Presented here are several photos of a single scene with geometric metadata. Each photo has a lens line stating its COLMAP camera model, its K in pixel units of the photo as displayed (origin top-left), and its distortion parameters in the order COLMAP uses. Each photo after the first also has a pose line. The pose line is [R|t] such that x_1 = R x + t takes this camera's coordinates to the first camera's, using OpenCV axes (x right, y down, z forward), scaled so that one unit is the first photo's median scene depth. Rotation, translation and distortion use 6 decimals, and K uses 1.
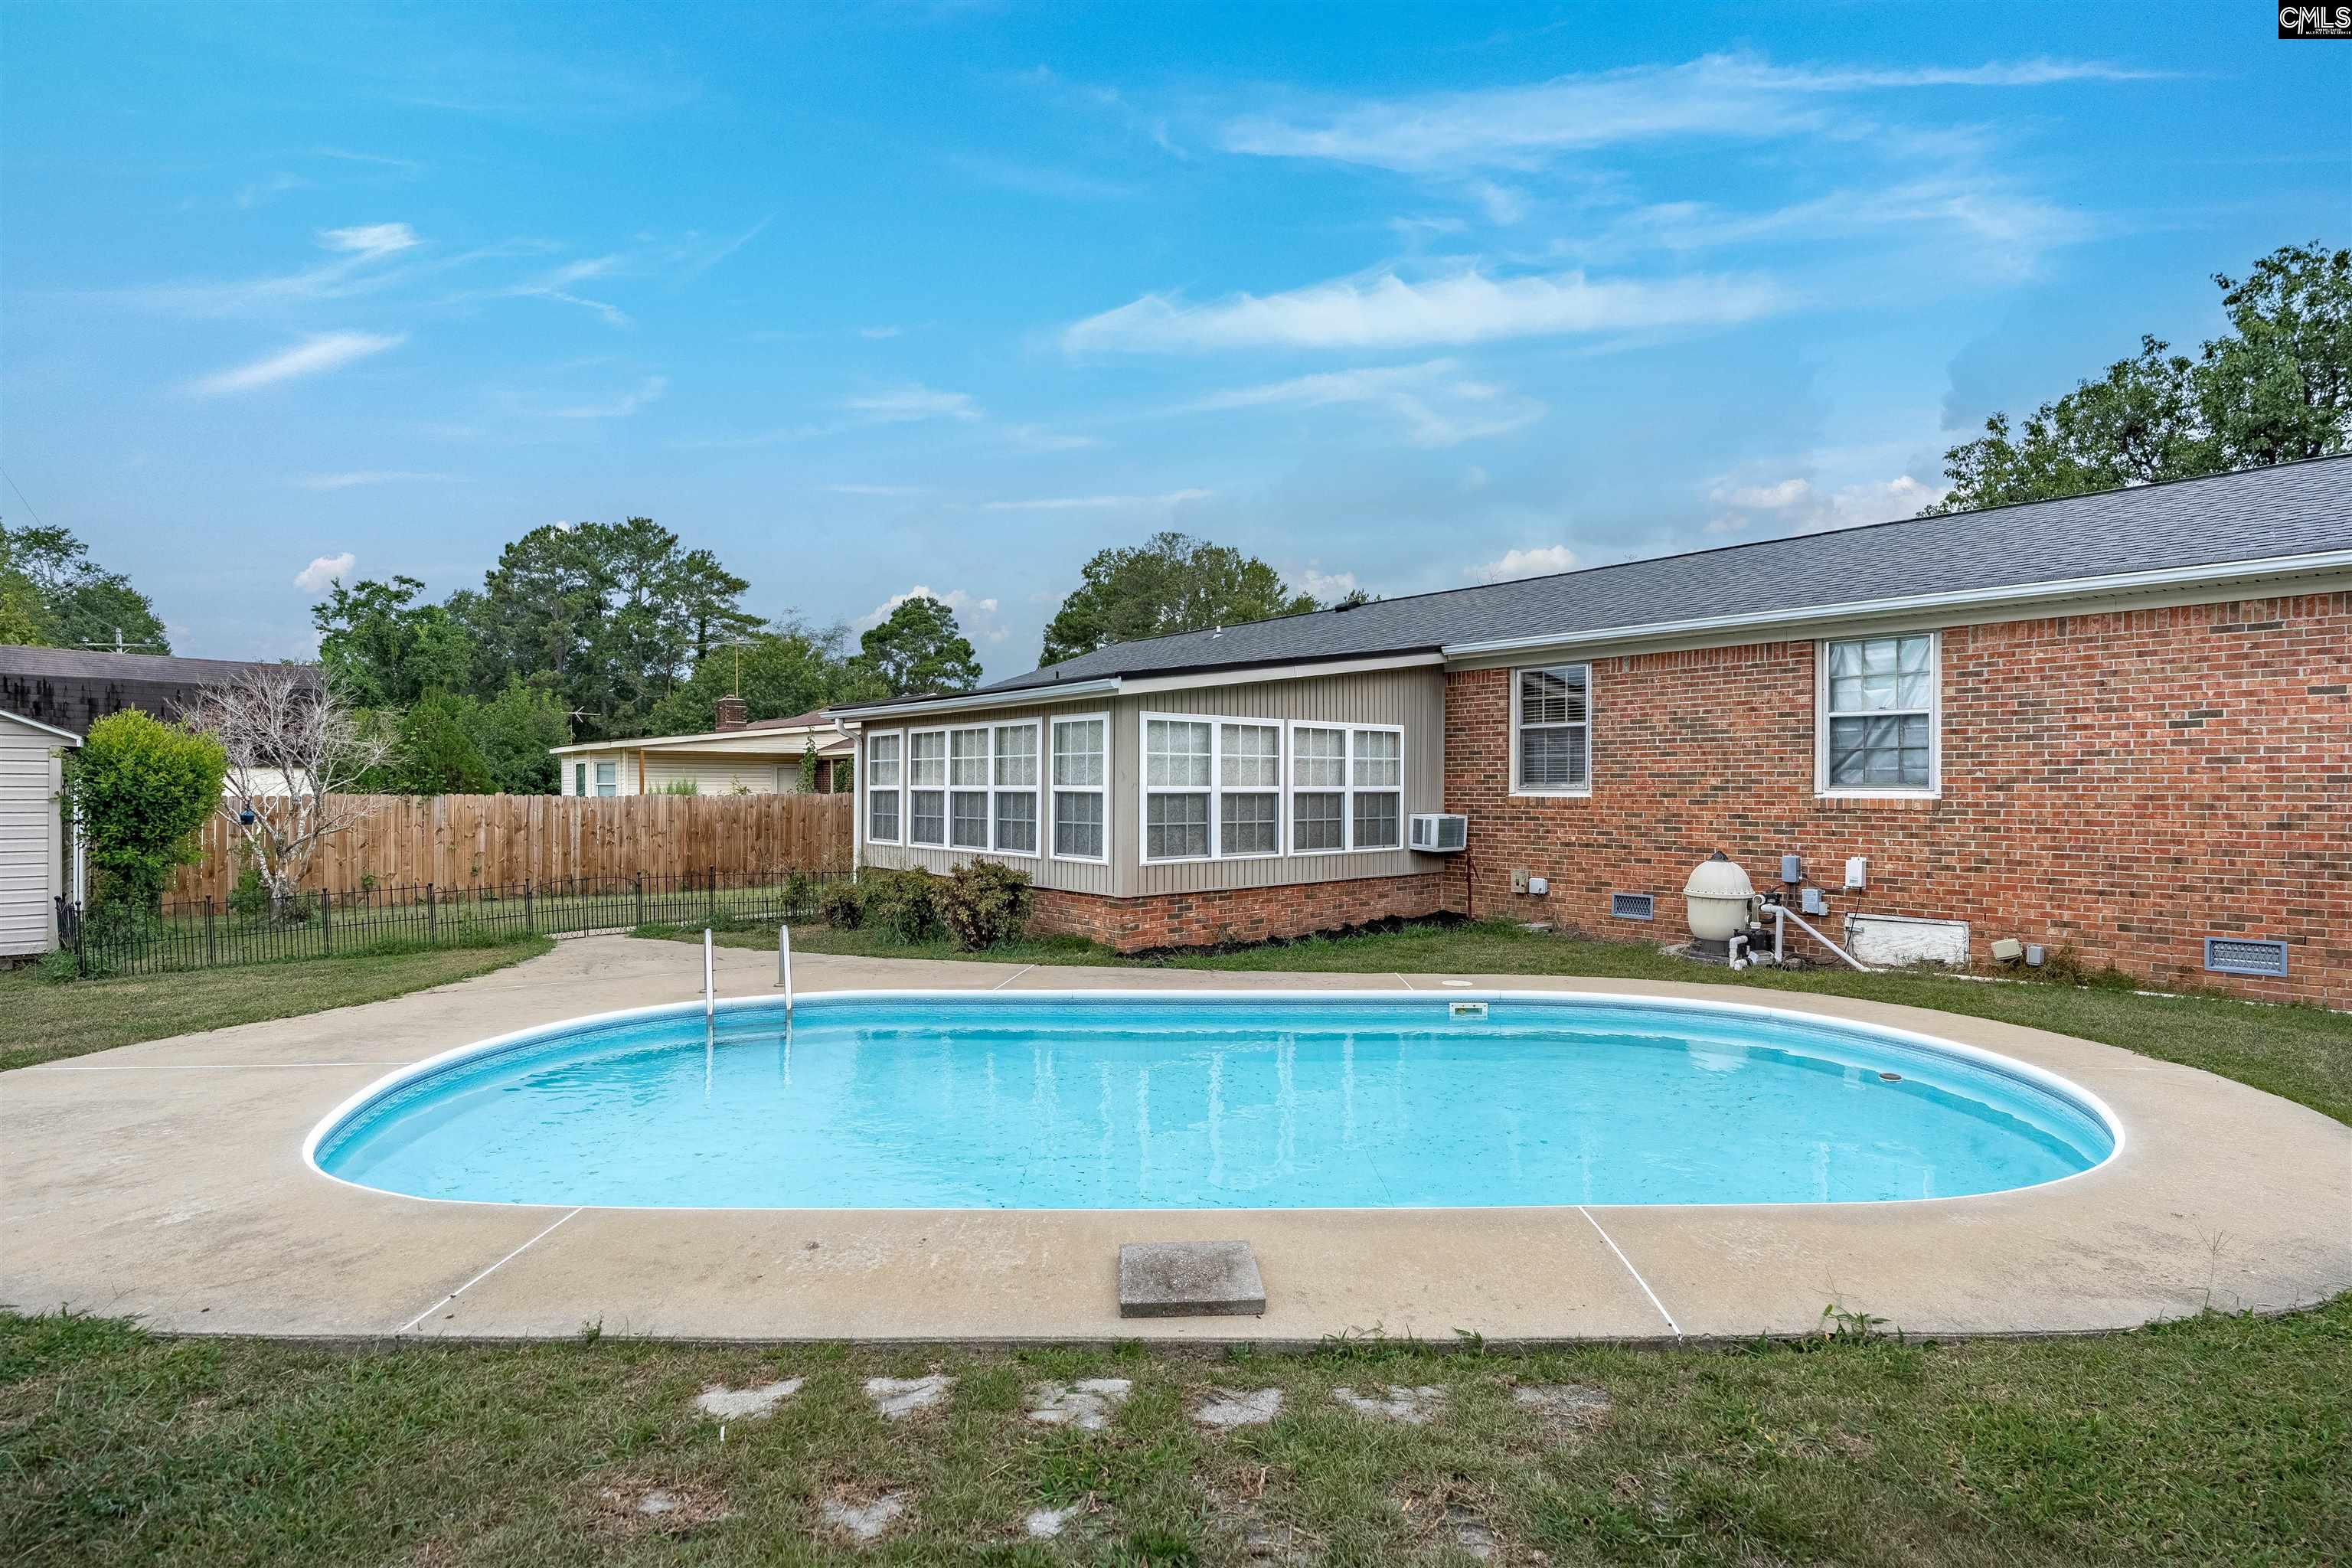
lens RADIAL K [[1094.7, 0, 1177.5], [0, 1094.7, 788.7], [0, 0, 1]] dist [-0.001099, 0.001011]
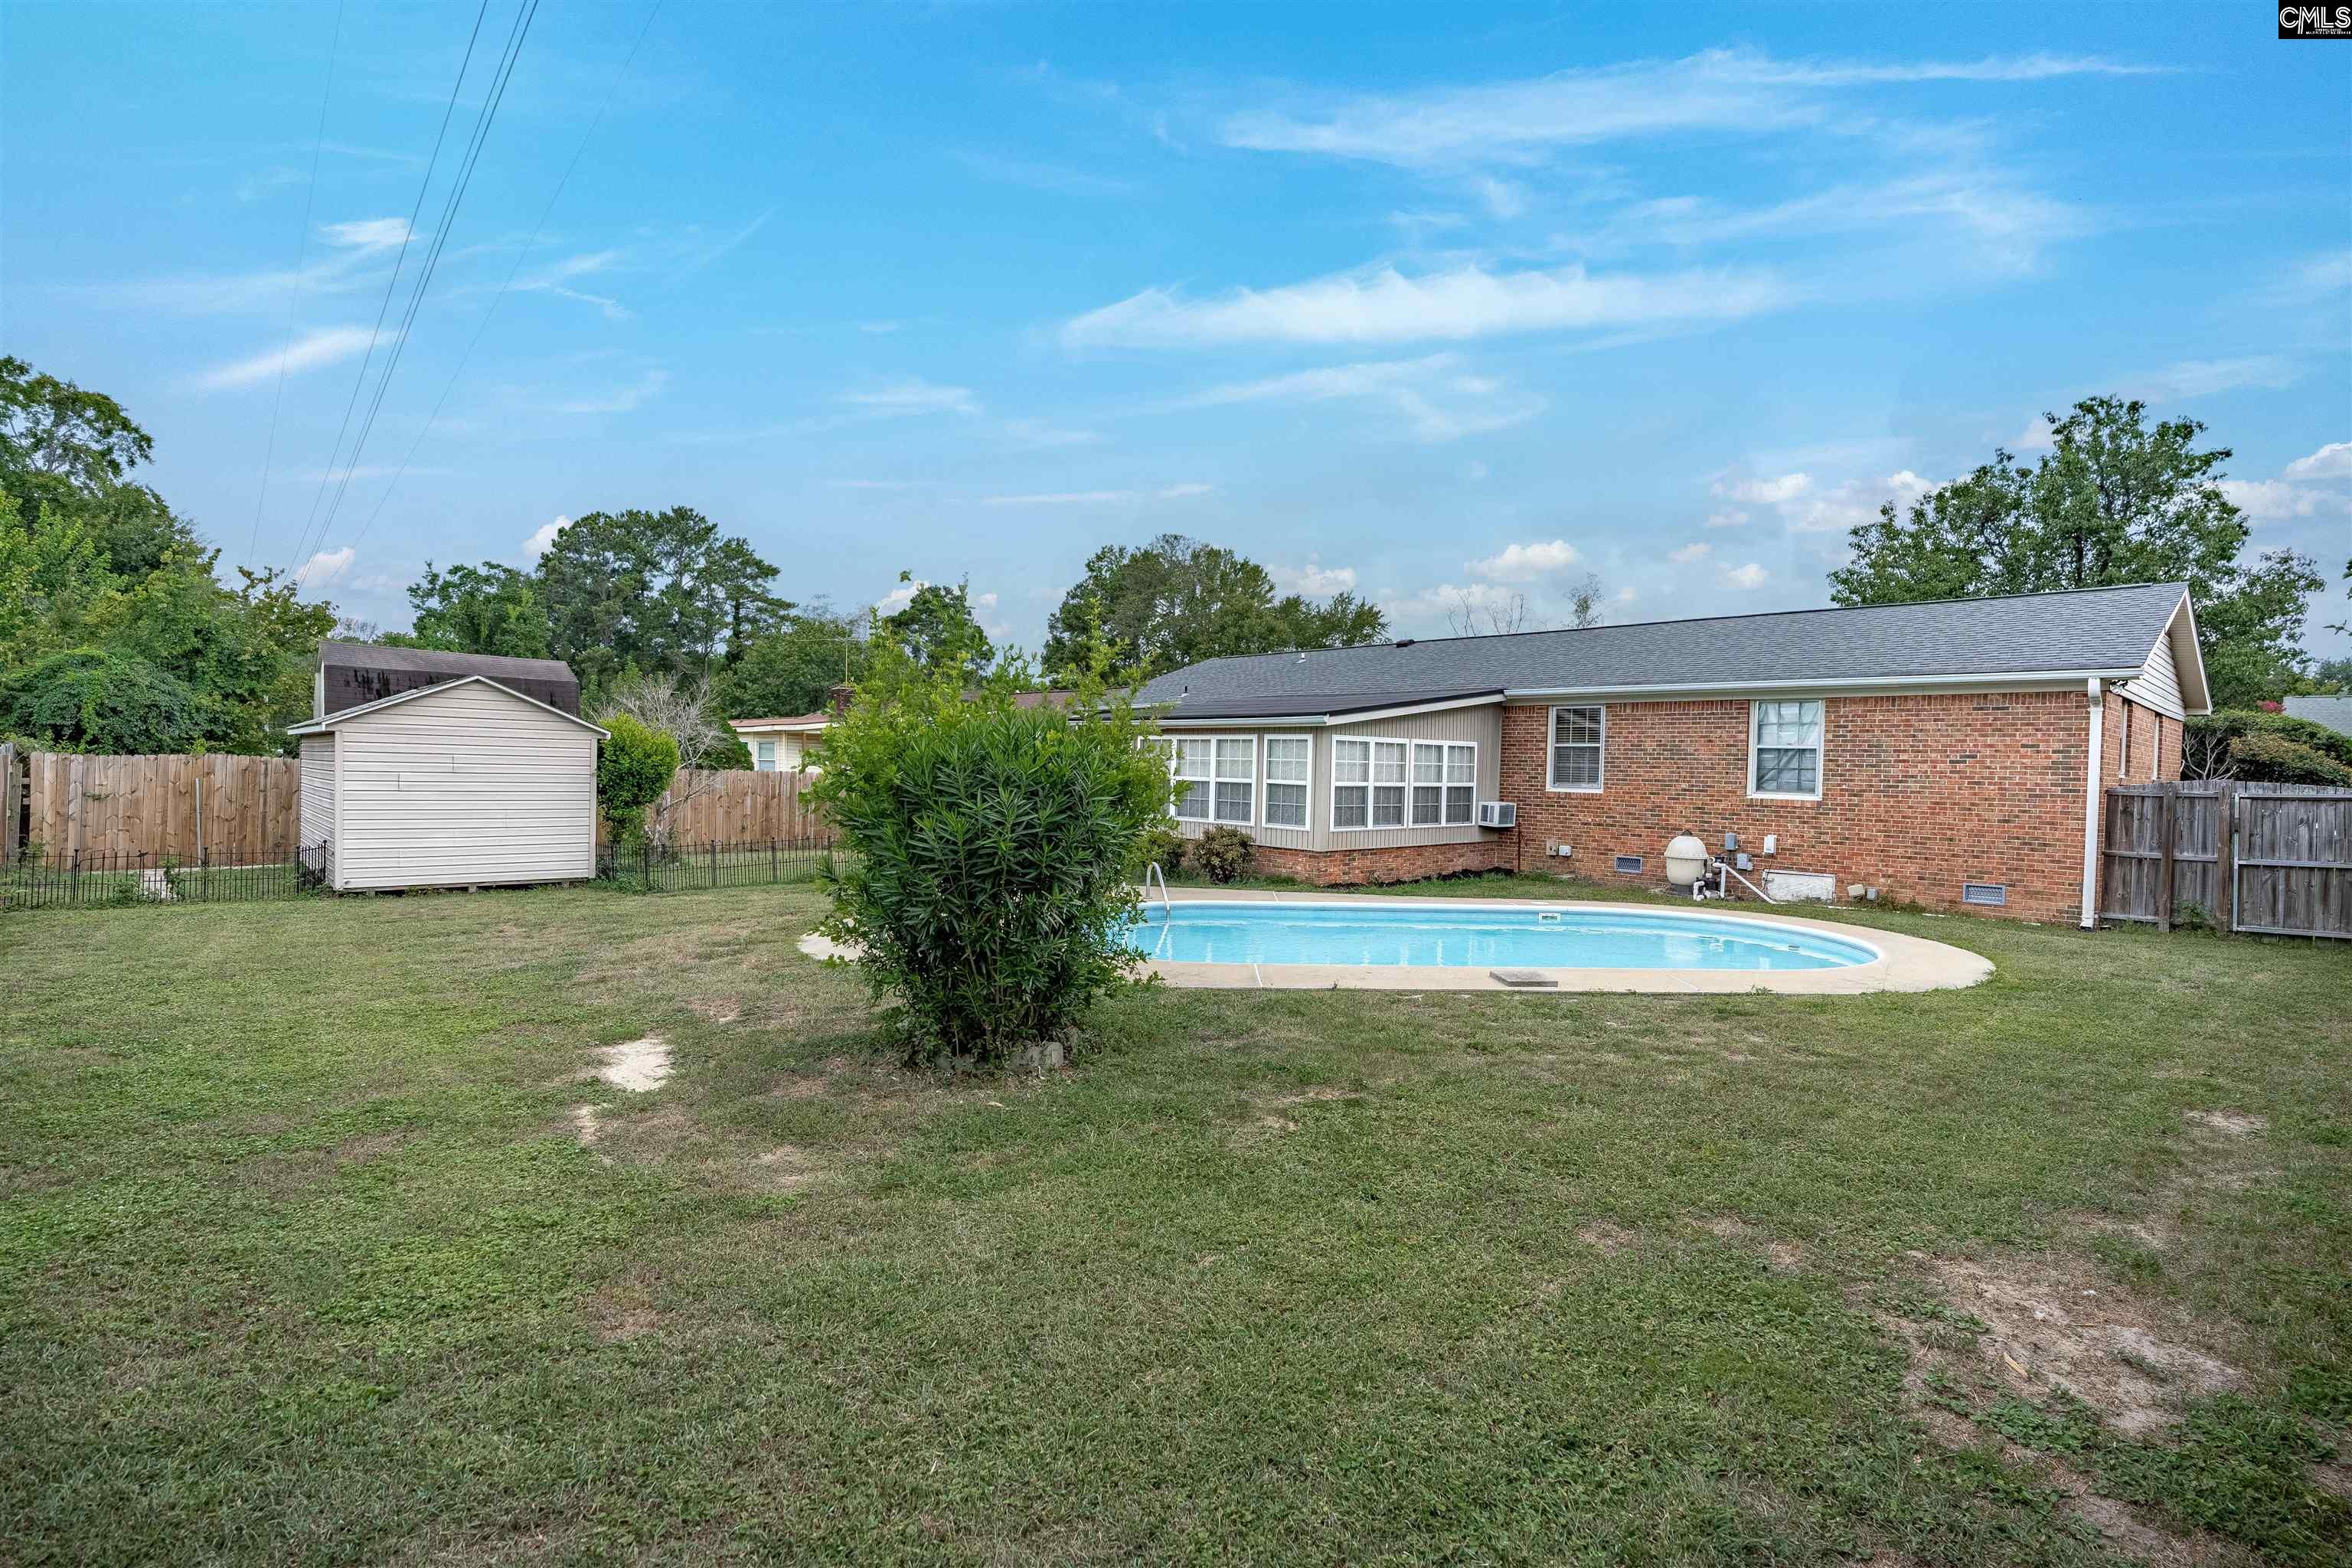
lens RADIAL K [[1044.6, 0, 1176.0], [0, 1044.6, 784.0], [0, 0, 1]] dist [-0.001202, -0.000351]
pose [[0.999275, 0.020674, 0.031983, -0.256788], [-0.021242, 0.999621, 0.017522, -0.017605], [-0.031609, -0.018188, 0.999335, -0.425831]]
